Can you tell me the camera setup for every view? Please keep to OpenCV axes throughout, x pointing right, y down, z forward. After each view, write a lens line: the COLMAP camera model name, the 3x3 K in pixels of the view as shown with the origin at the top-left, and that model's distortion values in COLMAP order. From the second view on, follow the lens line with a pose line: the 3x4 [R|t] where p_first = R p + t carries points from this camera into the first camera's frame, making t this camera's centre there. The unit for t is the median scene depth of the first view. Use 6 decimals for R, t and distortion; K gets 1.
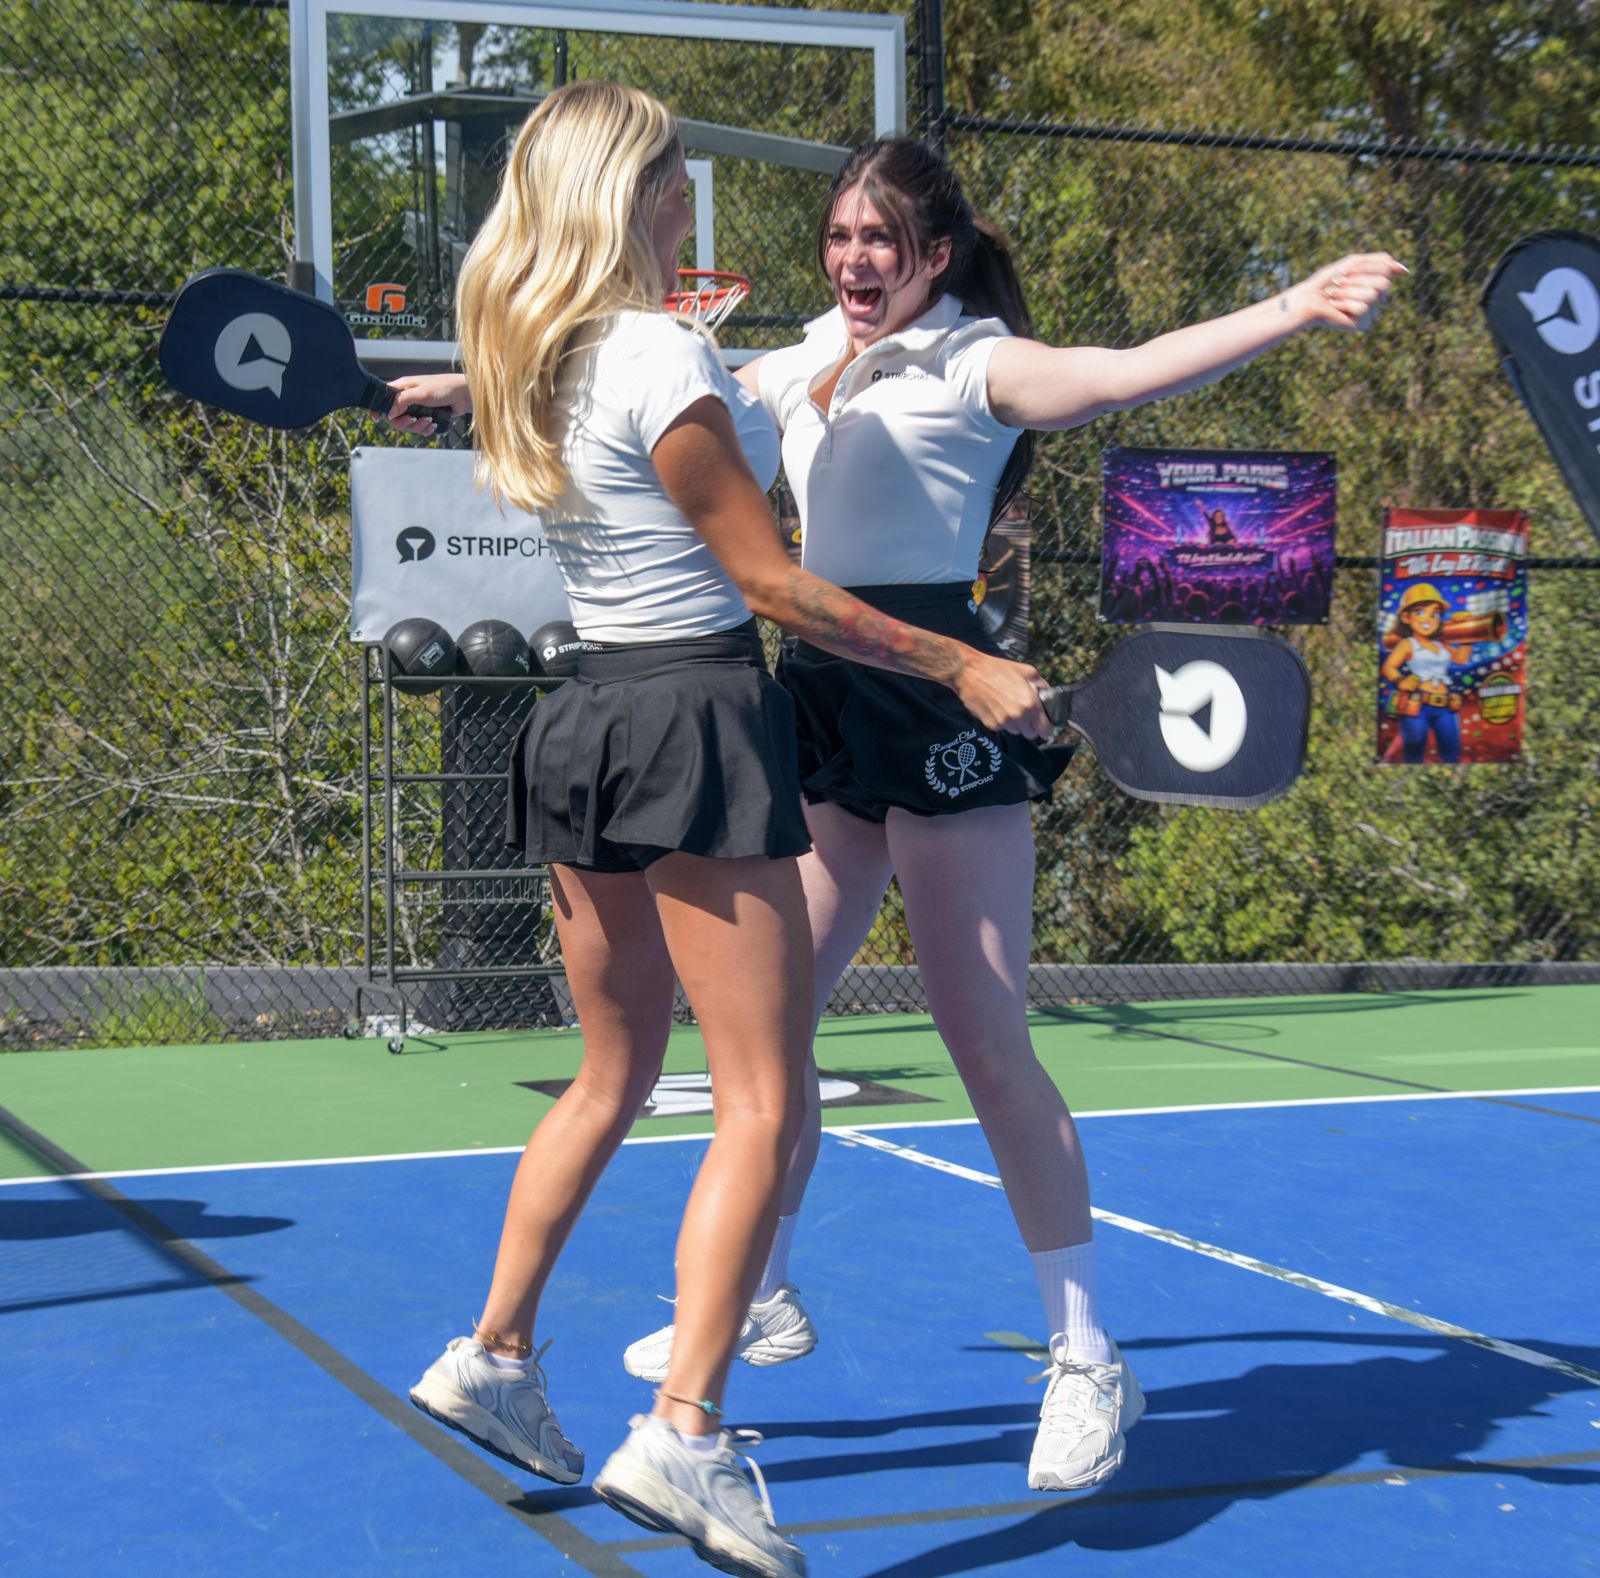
lens RADIAL K [[2996.9, 0, 651.4], [0, 2996.9, 724.8], [0, 0, 1]] dist [0.058880, 0.243546]
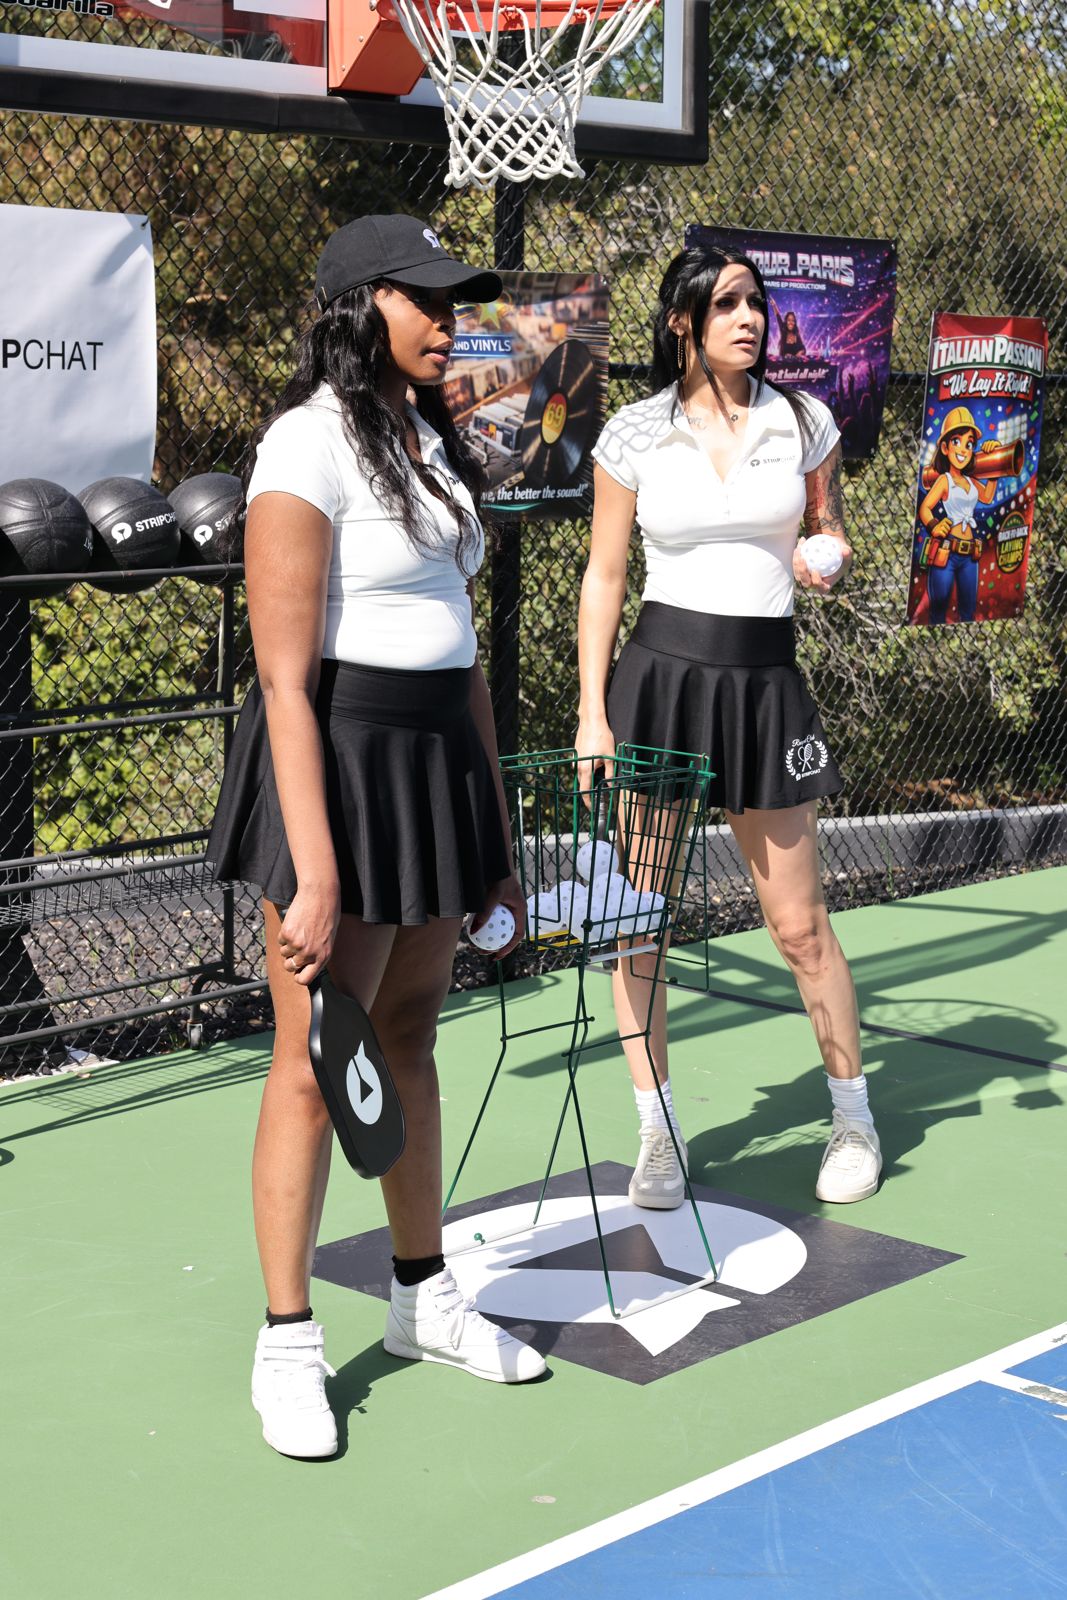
lens RADIAL K [[2808.5, 0, 533.5], [0, 2808.5, 800.0], [0, 0, 1]] dist [0.014991, -0.018347]
pose [[0.892001, -0.041591, 0.450116, -0.200353], [-0.029462, 0.988292, 0.149704, -0.052333], [-0.451072, -0.146797, 0.880332, 0.360437]]
